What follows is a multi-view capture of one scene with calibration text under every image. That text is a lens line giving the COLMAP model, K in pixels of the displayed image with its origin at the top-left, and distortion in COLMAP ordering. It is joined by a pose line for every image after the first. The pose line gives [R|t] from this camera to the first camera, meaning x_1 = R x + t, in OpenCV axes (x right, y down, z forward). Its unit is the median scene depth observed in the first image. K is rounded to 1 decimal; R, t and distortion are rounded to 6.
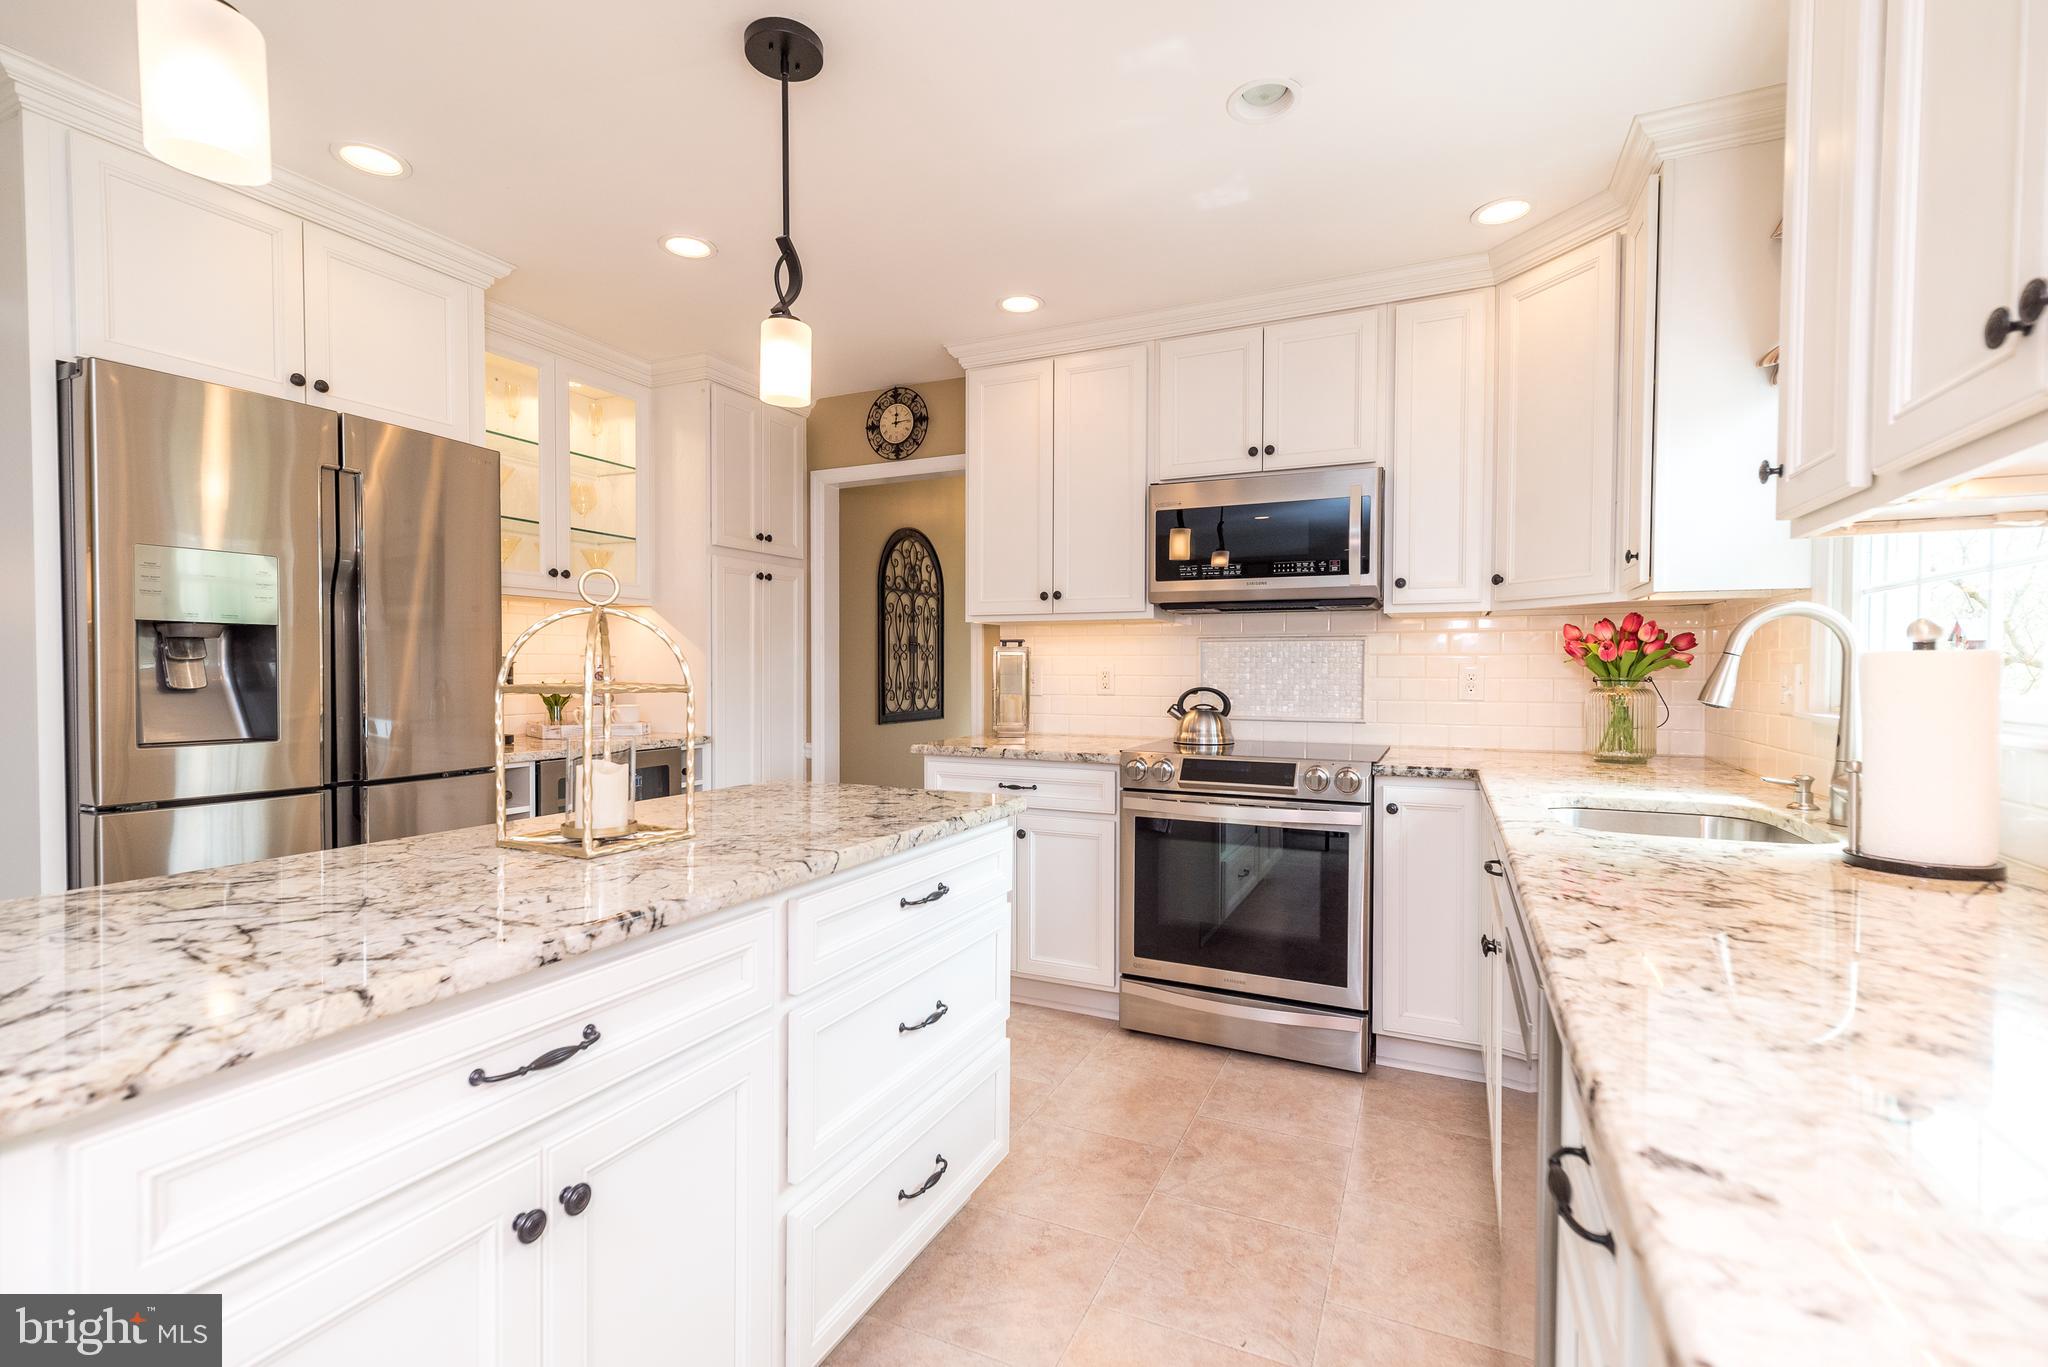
lens RADIAL K [[893.0, 0, 1038.1], [0, 893.0, 688.7], [0, 0, 1]] dist [0.003785, 0.001115]
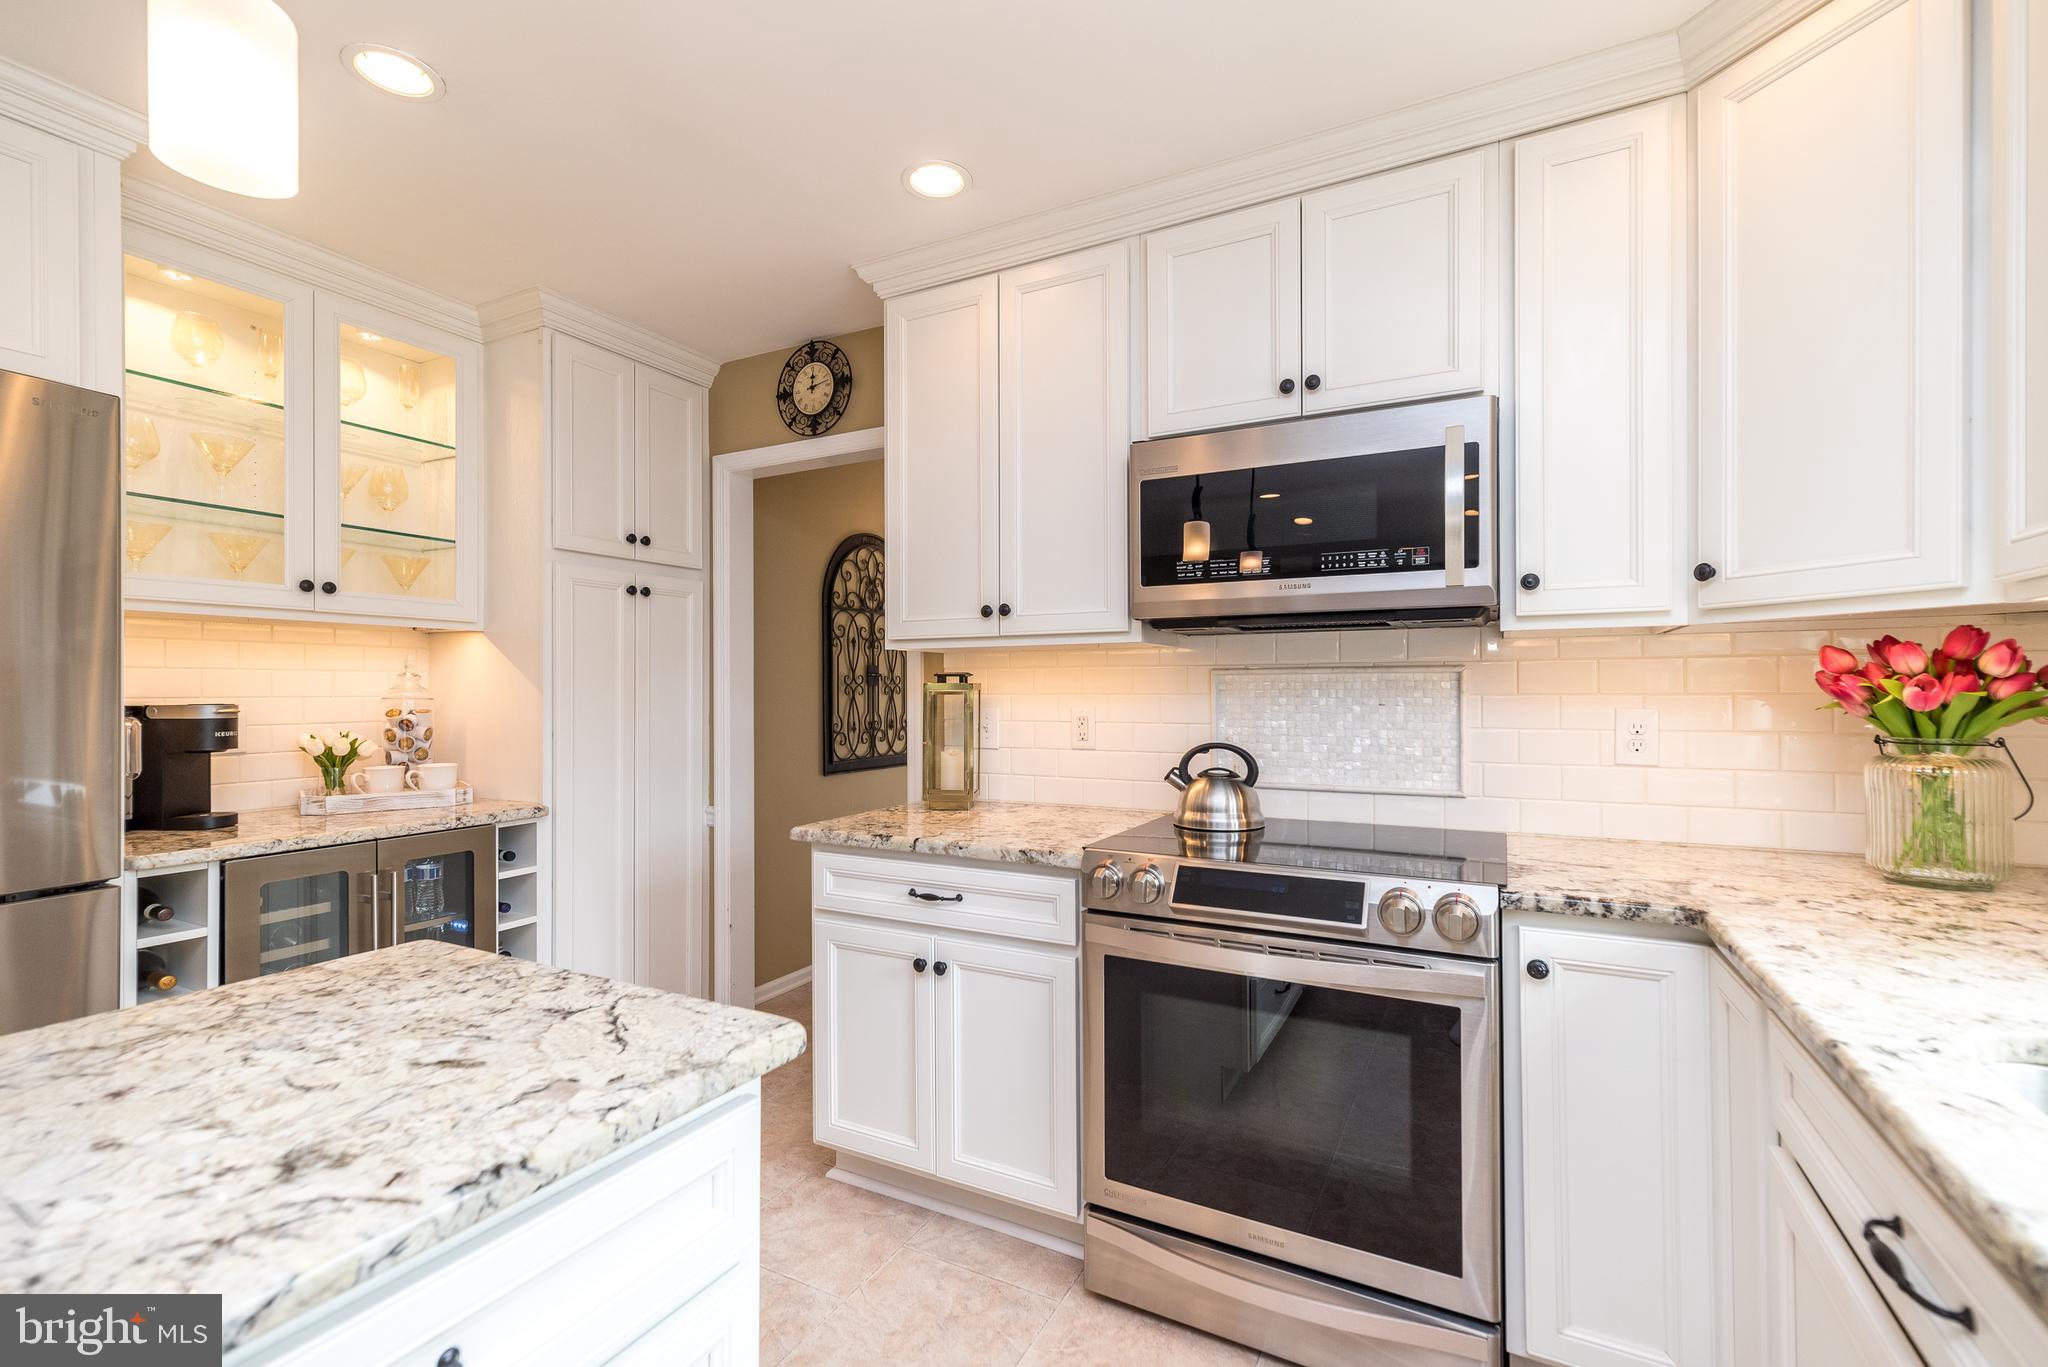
lens RADIAL K [[893.0, 0, 1030.2], [0, 893.0, 688.4], [0, 0, 1]] dist [0.003785, 0.001115]
pose [[0.998483, -0.005777, -0.054757, 0.085422], [0.004356, 0.999652, -0.026027, -0.027420], [0.054889, 0.025749, 0.998160, 0.334767]]
